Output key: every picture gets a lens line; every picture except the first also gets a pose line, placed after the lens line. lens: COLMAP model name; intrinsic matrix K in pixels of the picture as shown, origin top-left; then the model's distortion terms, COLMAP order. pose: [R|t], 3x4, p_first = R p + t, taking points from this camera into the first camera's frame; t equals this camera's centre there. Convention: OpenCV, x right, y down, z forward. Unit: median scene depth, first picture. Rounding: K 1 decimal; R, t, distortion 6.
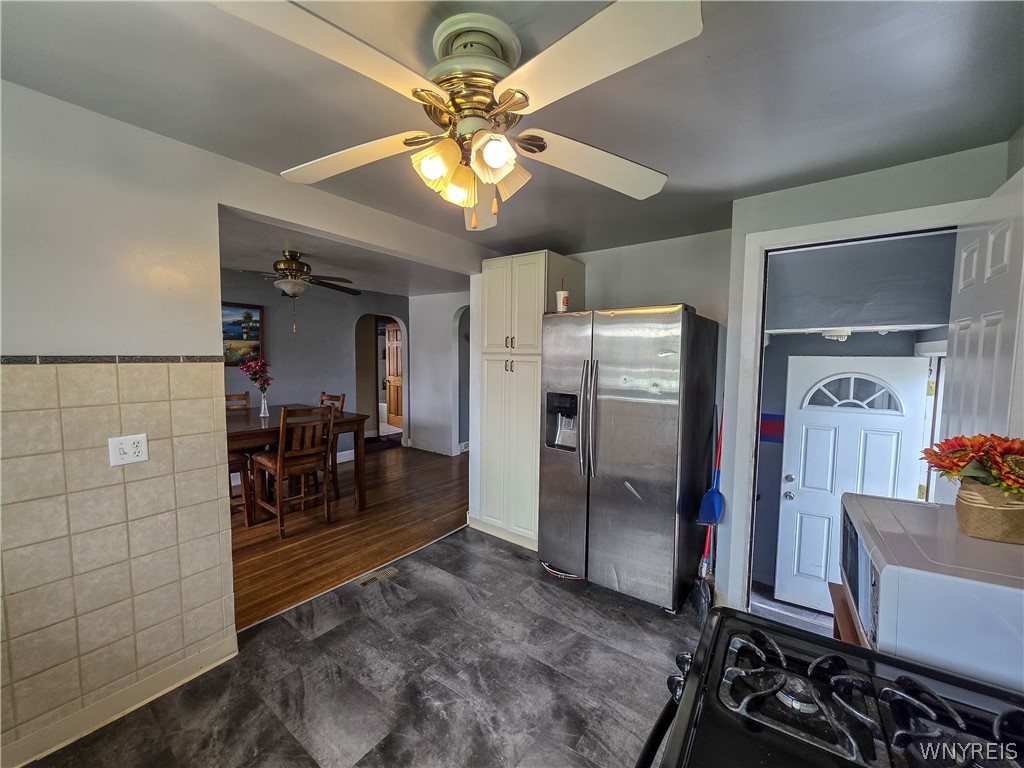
lens RADIAL K [[410.6, 0, 508.9], [0, 410.6, 385.6], [0, 0, 1]] dist [-0.002360, 0.002753]
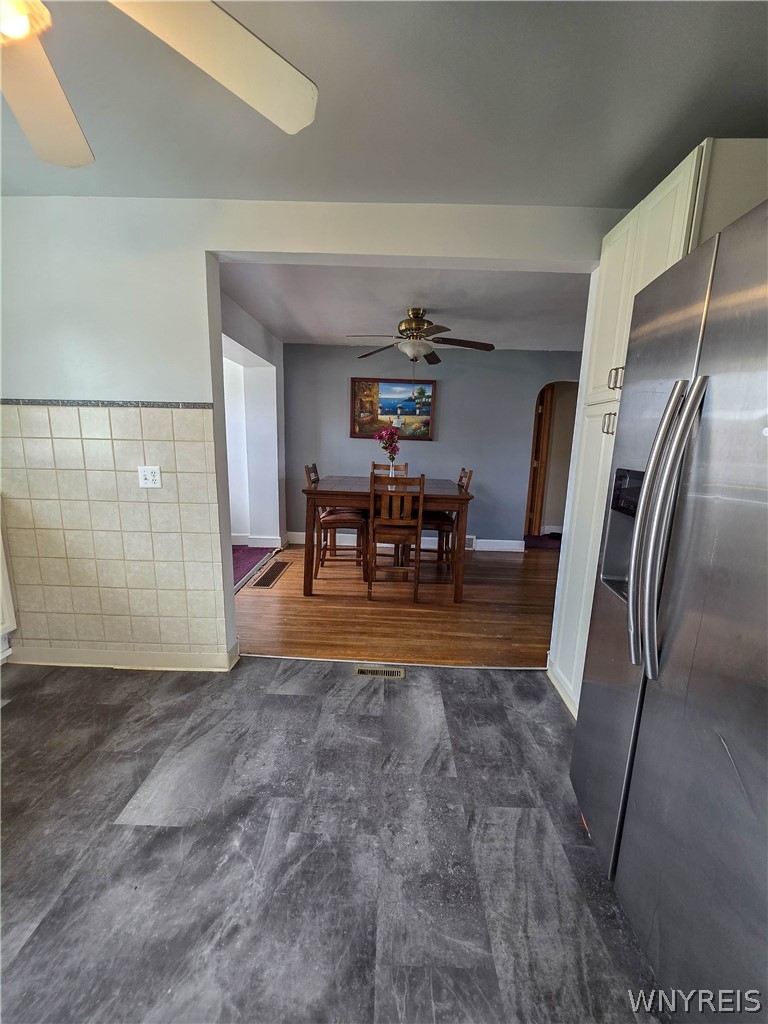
lens RADIAL K [[410.6, 0, 379.8], [0, 410.6, 519.1], [0, 0, 1]] dist [-0.002360, 0.002753]
pose [[0.576093, 0.157623, -0.802042, 0.412659], [-0.082592, 0.987434, 0.134733, 0.040979], [0.813201, -0.011376, 0.581872, 0.641287]]
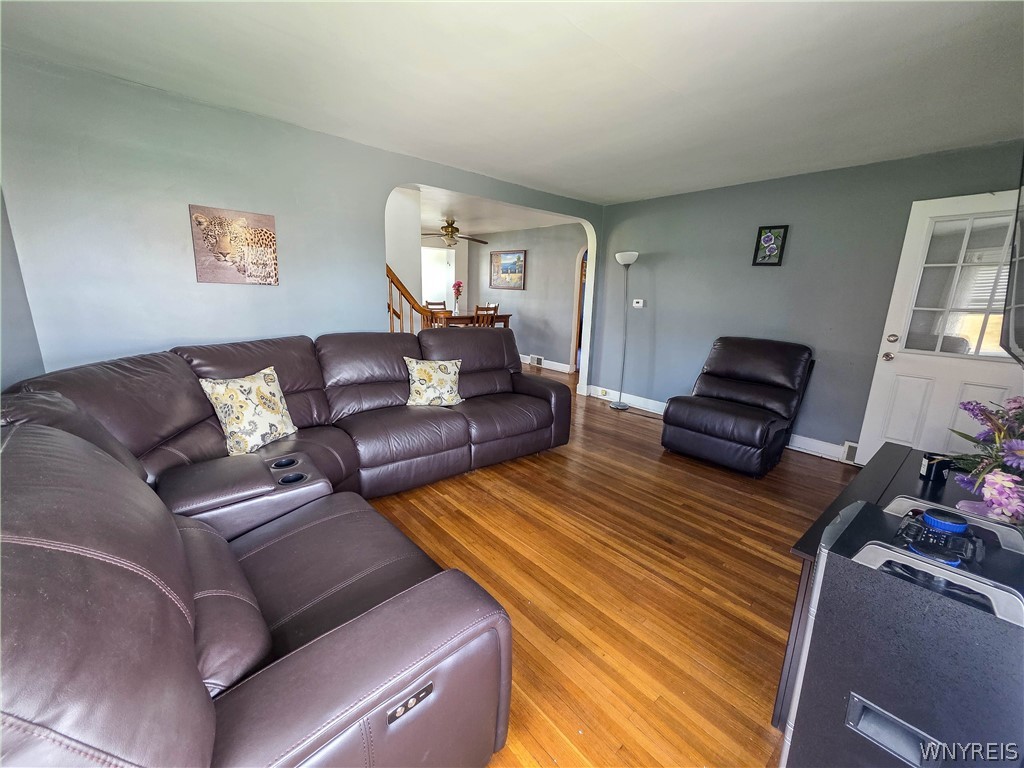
lens RADIAL K [[410.6, 0, 511.5], [0, 410.6, 382.8], [0, 0, 1]] dist [-0.002360, 0.002753]
pose [[-0.205257, 0.200923, -0.957862, 2.165206], [-0.105976, 0.968383, 0.225839, -0.119502], [0.972954, 0.147865, -0.177474, 2.844848]]
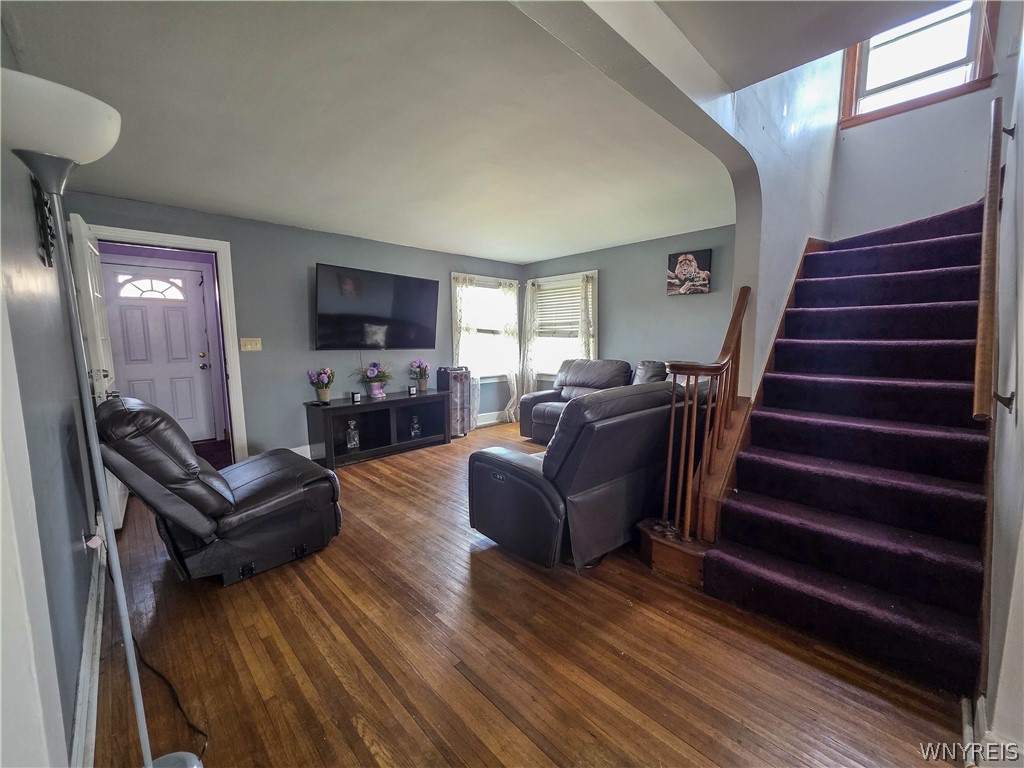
lens RADIAL K [[410.6, 0, 507.0], [0, 410.6, 384.3], [0, 0, 1]] dist [-0.002360, 0.002753]
pose [[0.164718, -0.123300, 0.978604, -0.558291], [0.087649, 0.990060, 0.109991, -0.087374], [-0.982439, 0.067657, 0.173888, 2.451555]]
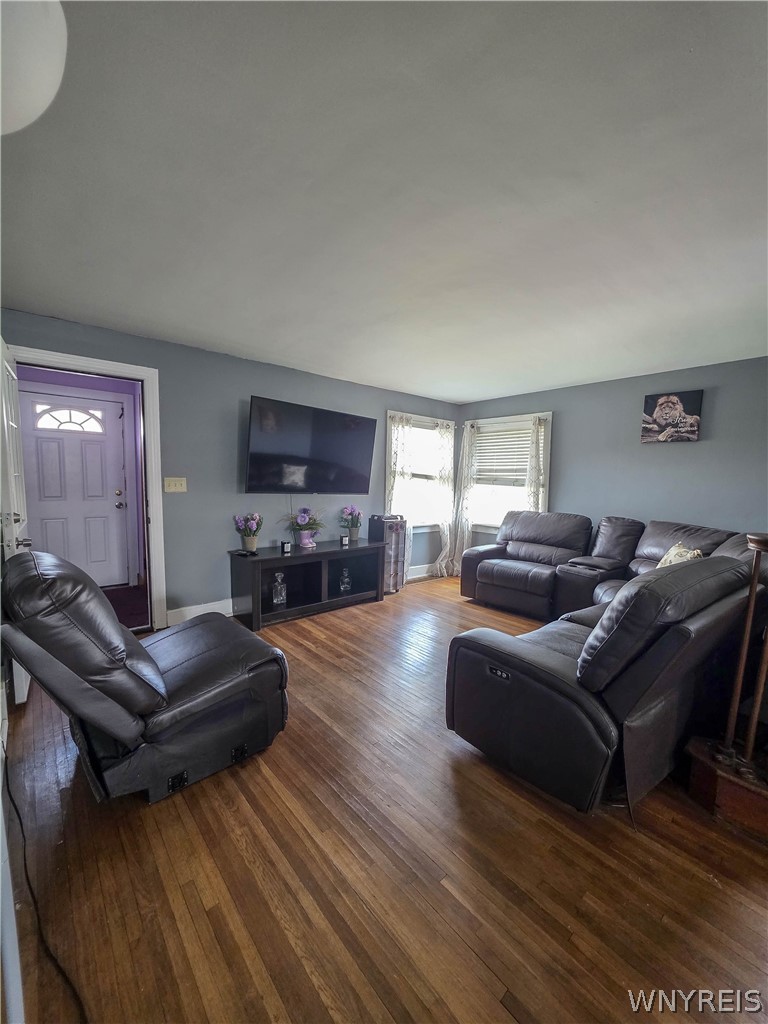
lens RADIAL K [[410.6, 0, 382.7], [0, 410.6, 518.6], [0, 0, 1]] dist [-0.002360, 0.002753]
pose [[0.214963, -0.099969, 0.971492, -0.352817], [0.055650, 0.994385, 0.090011, -0.128845], [-0.975035, 0.034714, 0.219319, 2.723121]]
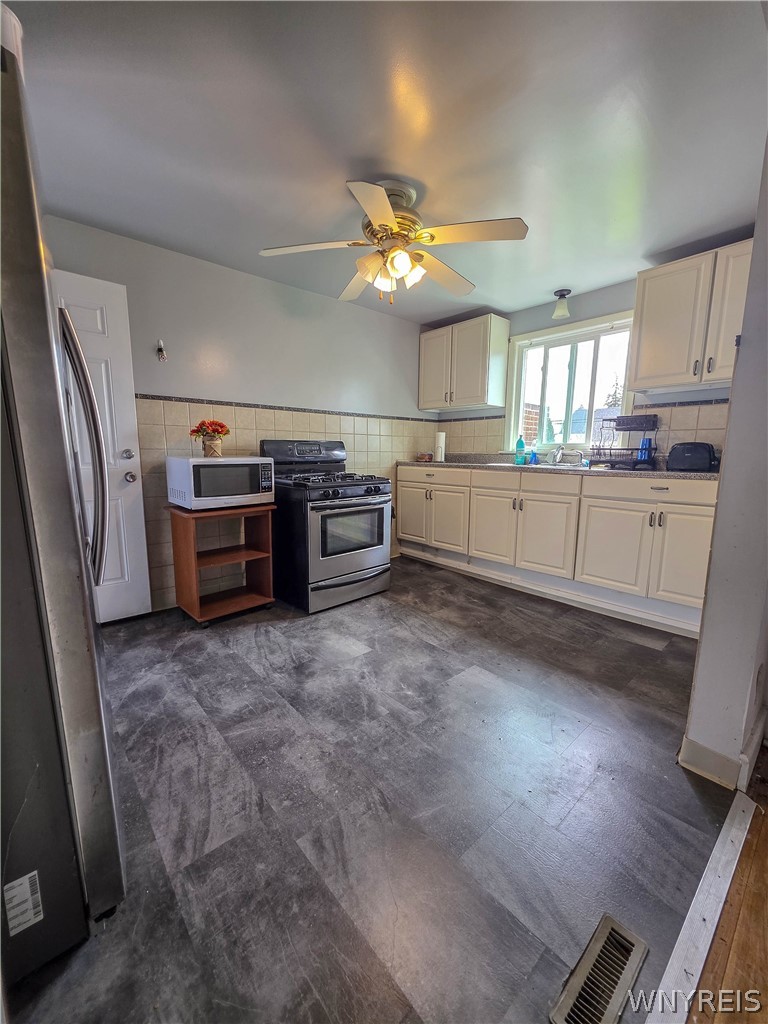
lens RADIAL K [[410.6, 0, 382.8], [0, 410.6, 517.4], [0, 0, 1]] dist [-0.002360, 0.002753]
pose [[-0.977543, -0.046154, 0.205618, -0.255417], [0.003248, 0.972306, 0.233689, 0.051320], [-0.210710, 0.229109, -0.950321, 1.606958]]
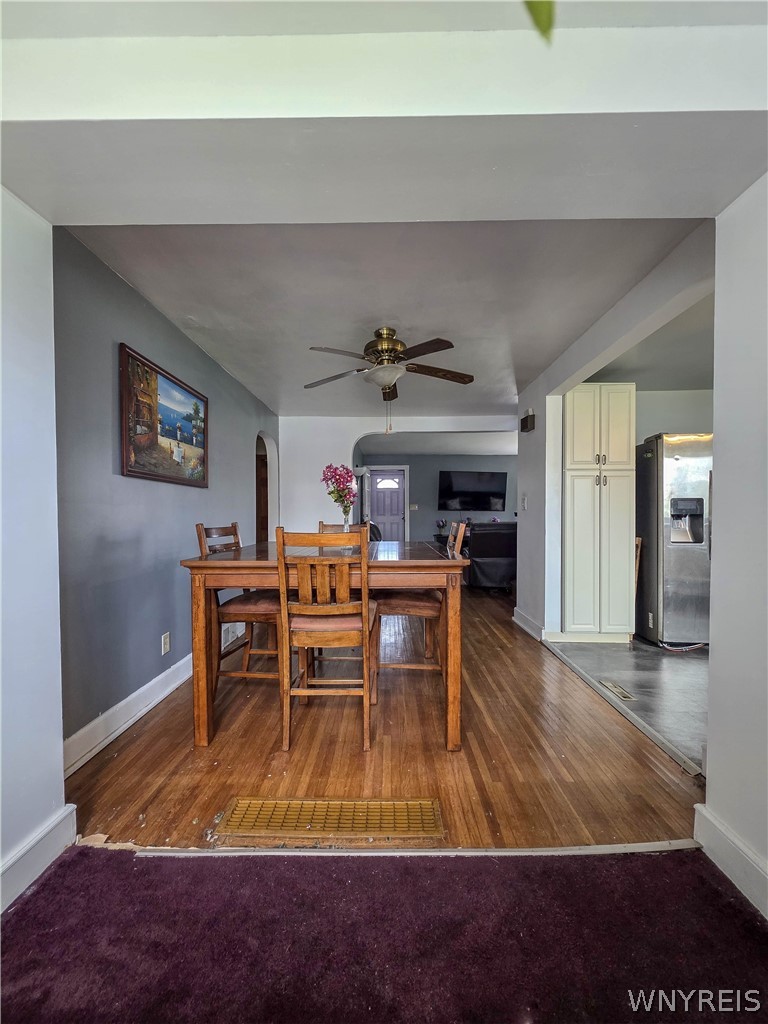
lens RADIAL K [[410.6, 0, 383.6], [0, 410.6, 517.5], [0, 0, 1]] dist [-0.002360, 0.002753]
pose [[0.807480, -0.022133, 0.589480, -1.675938], [0.056693, 0.997582, -0.040204, 0.093766], [-0.587165, 0.065883, 0.806782, 0.669396]]
